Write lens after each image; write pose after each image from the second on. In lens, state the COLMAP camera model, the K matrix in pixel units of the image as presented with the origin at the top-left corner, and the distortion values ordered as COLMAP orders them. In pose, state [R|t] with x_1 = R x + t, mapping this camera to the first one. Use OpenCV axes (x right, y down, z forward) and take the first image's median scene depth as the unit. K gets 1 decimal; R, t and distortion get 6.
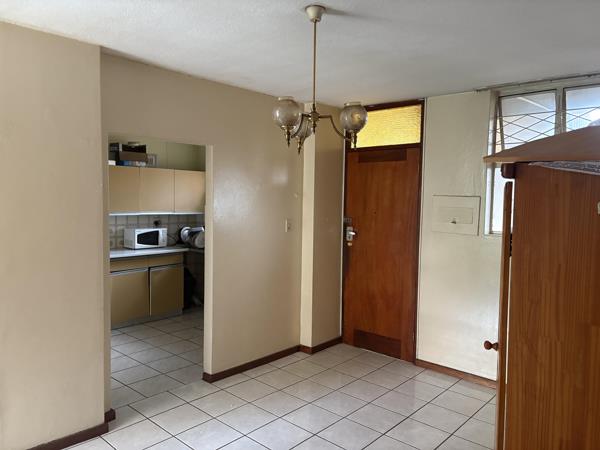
lens RADIAL K [[457.6, 0, 300.0], [0, 457.6, 225.0], [0, 0, 1]] dist [0.087826, -0.000600]
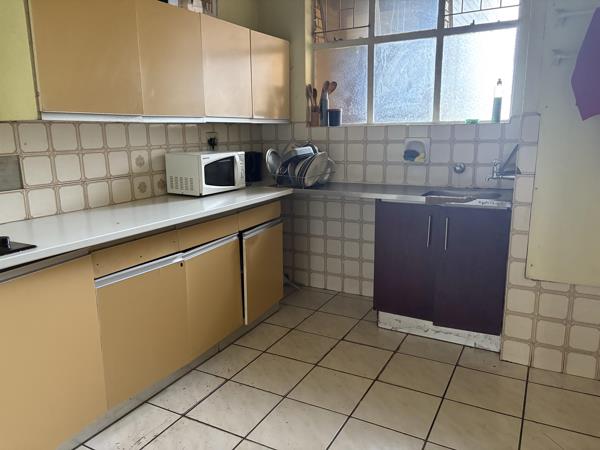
lens RADIAL K [[457.6, 0, 300.0], [0, 457.6, 225.0], [0, 0, 1]] dist [0.087826, -0.000600]
pose [[0.969866, -0.079192, 0.230408, -0.362190], [0.043936, 0.987045, 0.154308, 0.012230], [-0.239643, -0.139535, 0.960781, 0.505827]]
